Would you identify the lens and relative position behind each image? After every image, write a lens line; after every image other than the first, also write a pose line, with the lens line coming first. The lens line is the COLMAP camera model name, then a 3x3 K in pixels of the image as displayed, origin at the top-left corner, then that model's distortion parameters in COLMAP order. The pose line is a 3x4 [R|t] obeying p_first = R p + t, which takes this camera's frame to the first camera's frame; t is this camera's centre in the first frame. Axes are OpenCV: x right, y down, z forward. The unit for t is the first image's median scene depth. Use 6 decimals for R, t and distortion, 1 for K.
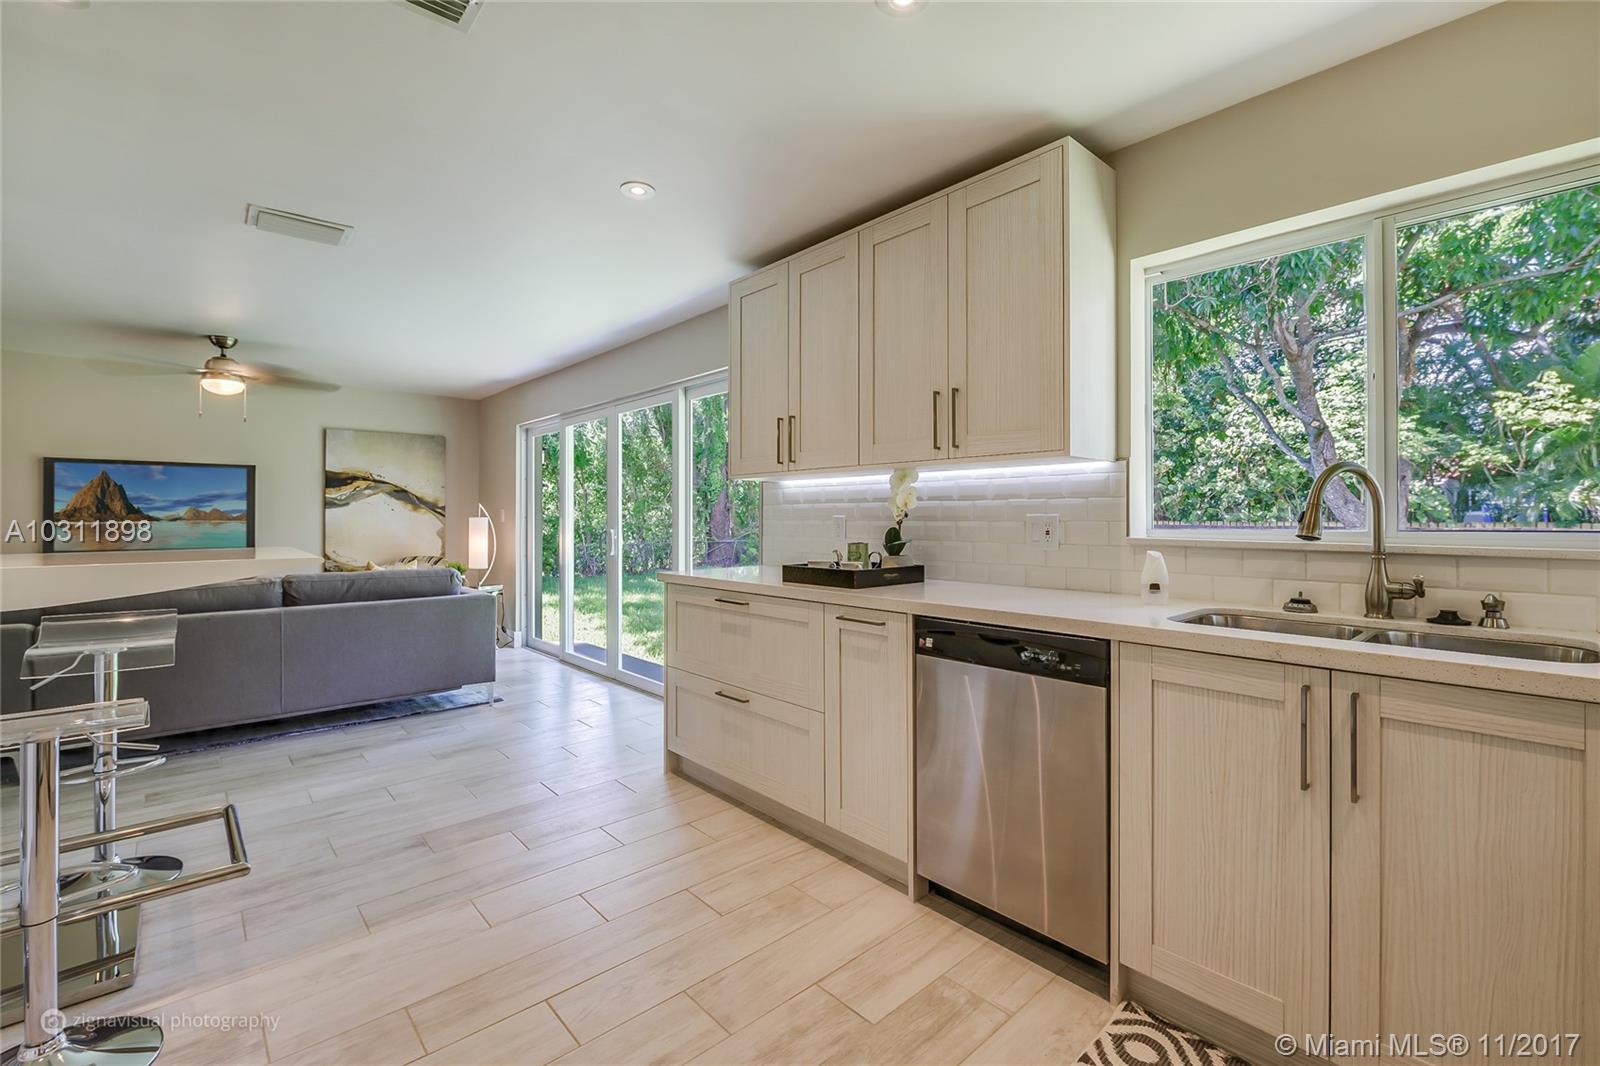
lens RADIAL K [[693.2, 0, 807.2], [0, 693.2, 506.3], [0, 0, 1]] dist [0.000212, -0.009189]
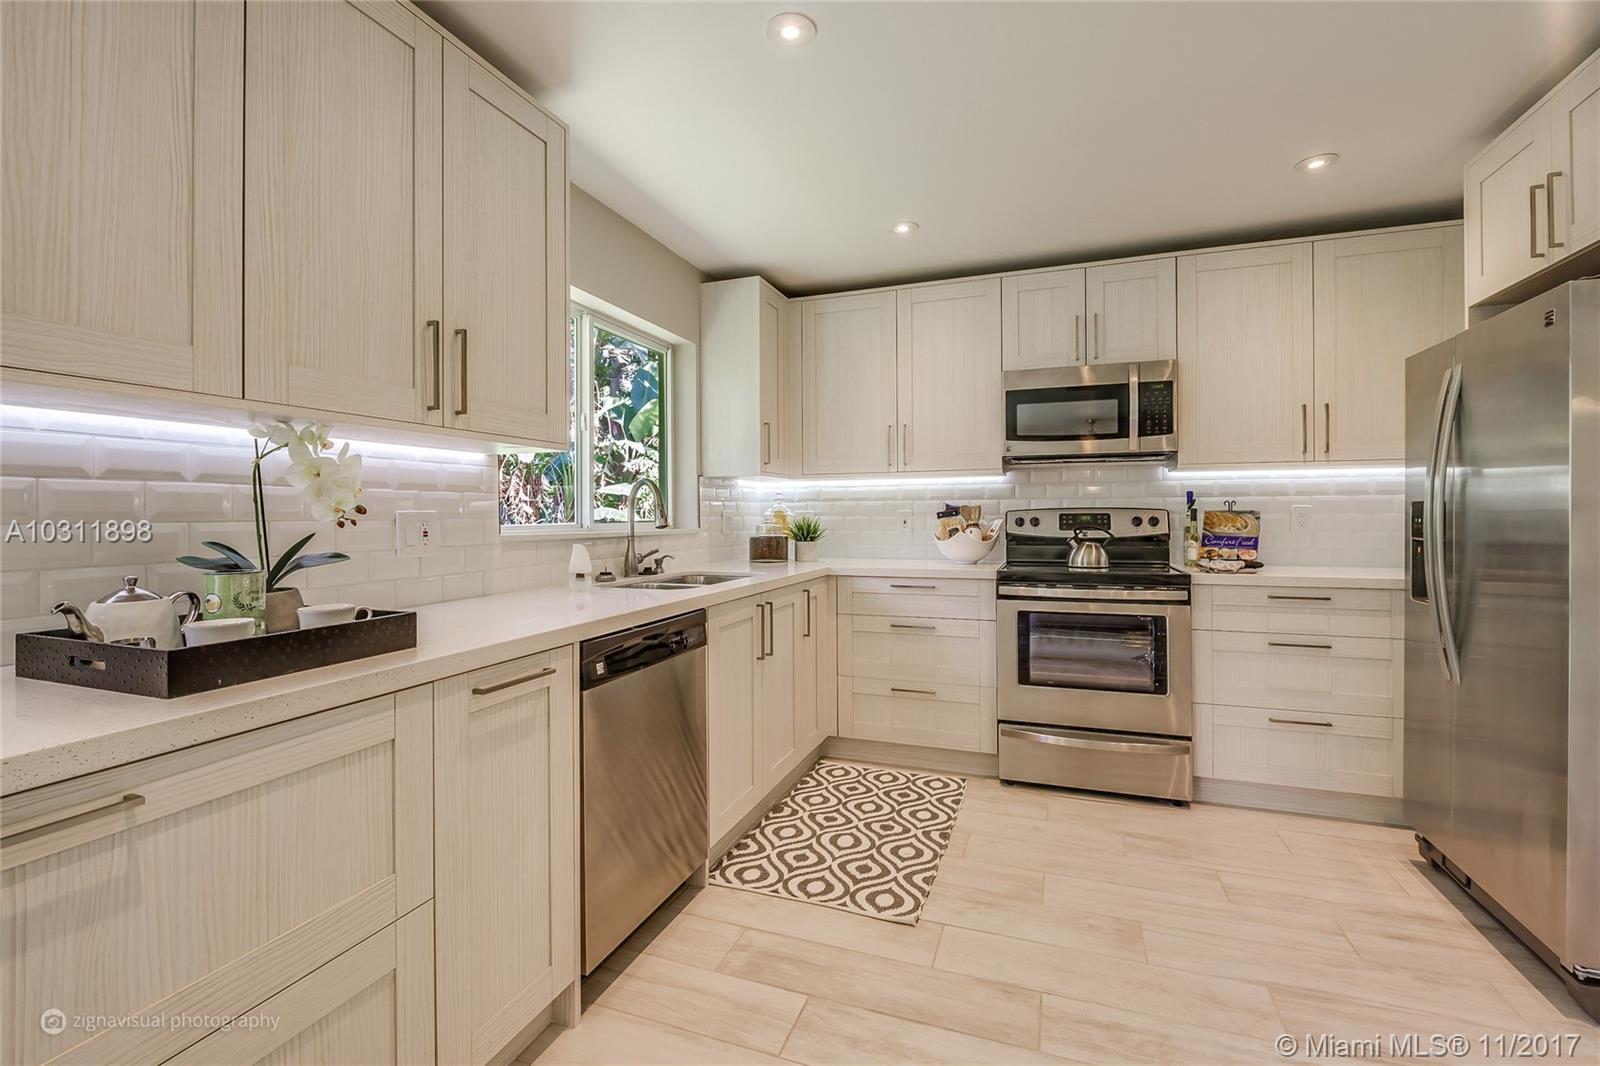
lens RADIAL K [[693.2, 0, 807.2], [0, 693.2, 506.3], [0, 0, 1]] dist [0.000212, -0.009189]
pose [[-0.471425, 0.011965, 0.881825, -0.680594], [-0.009948, 0.999772, -0.018884, 0.021761], [-0.881850, -0.017675, -0.471199, 1.227176]]
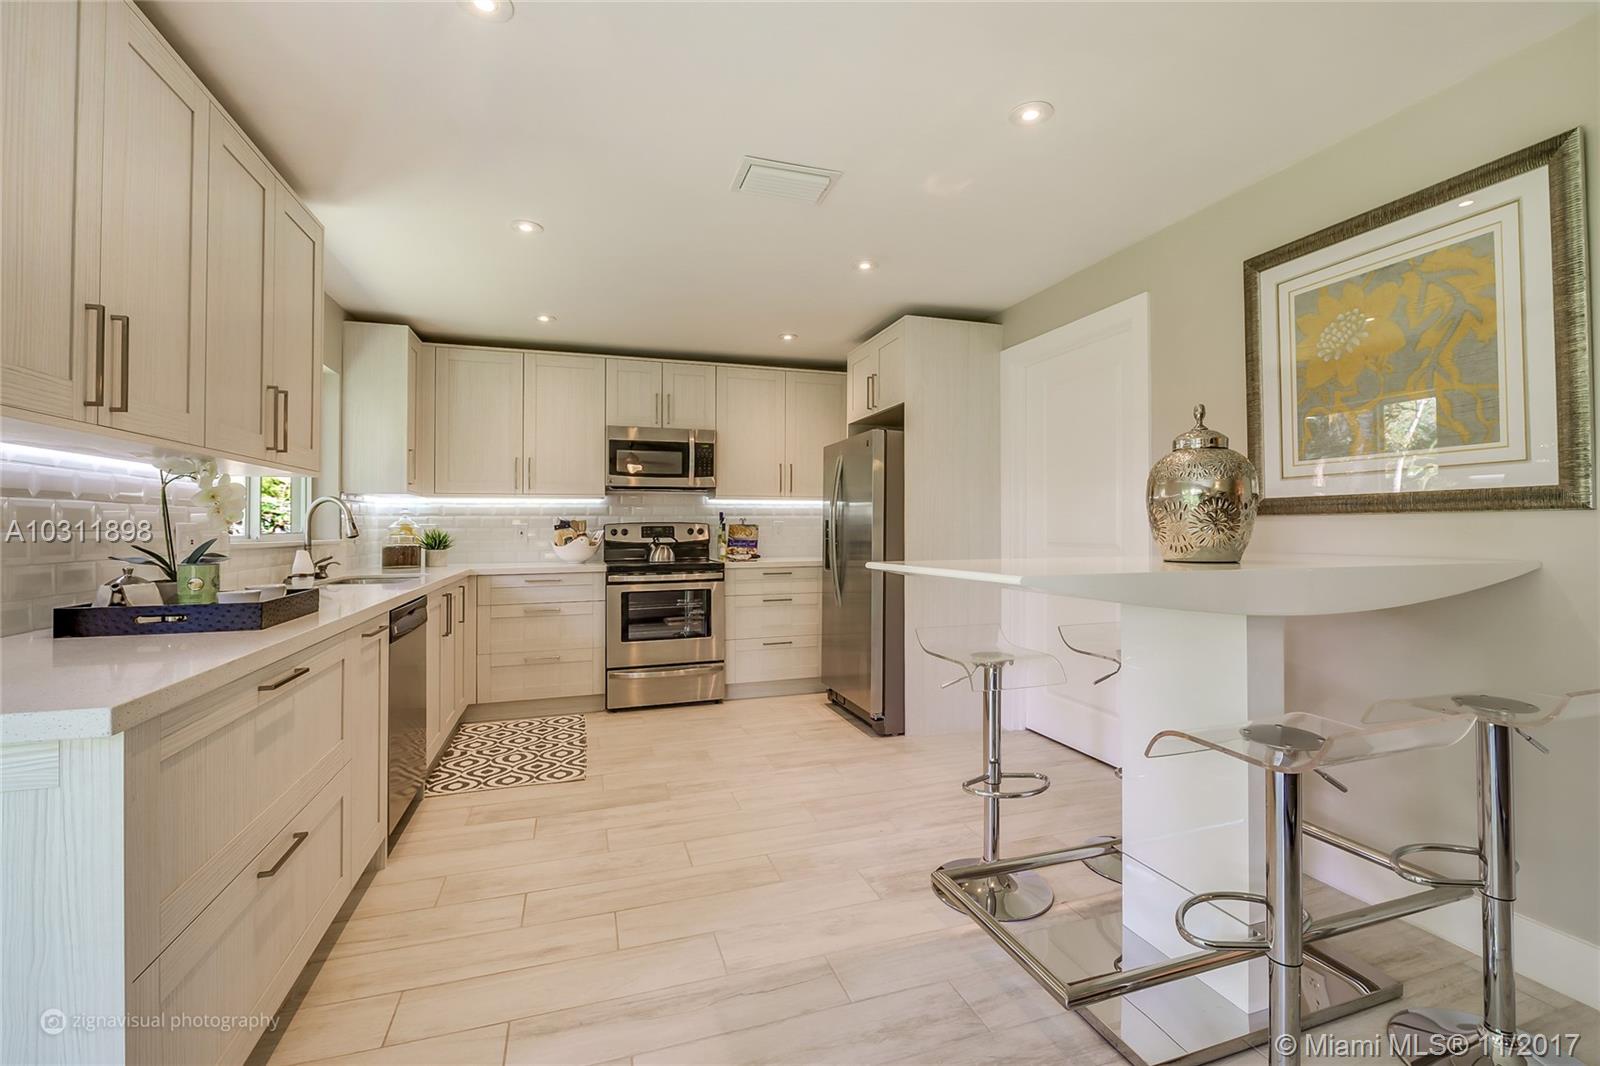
lens RADIAL K [[693.2, 0, 807.2], [0, 693.2, 506.3], [0, 0, 1]] dist [0.000212, -0.009189]
pose [[-0.915676, 0.014919, 0.401641, -1.003328], [-0.002432, 0.999087, -0.042658, 0.034198], [-0.401911, -0.040037, -0.914803, 1.906049]]
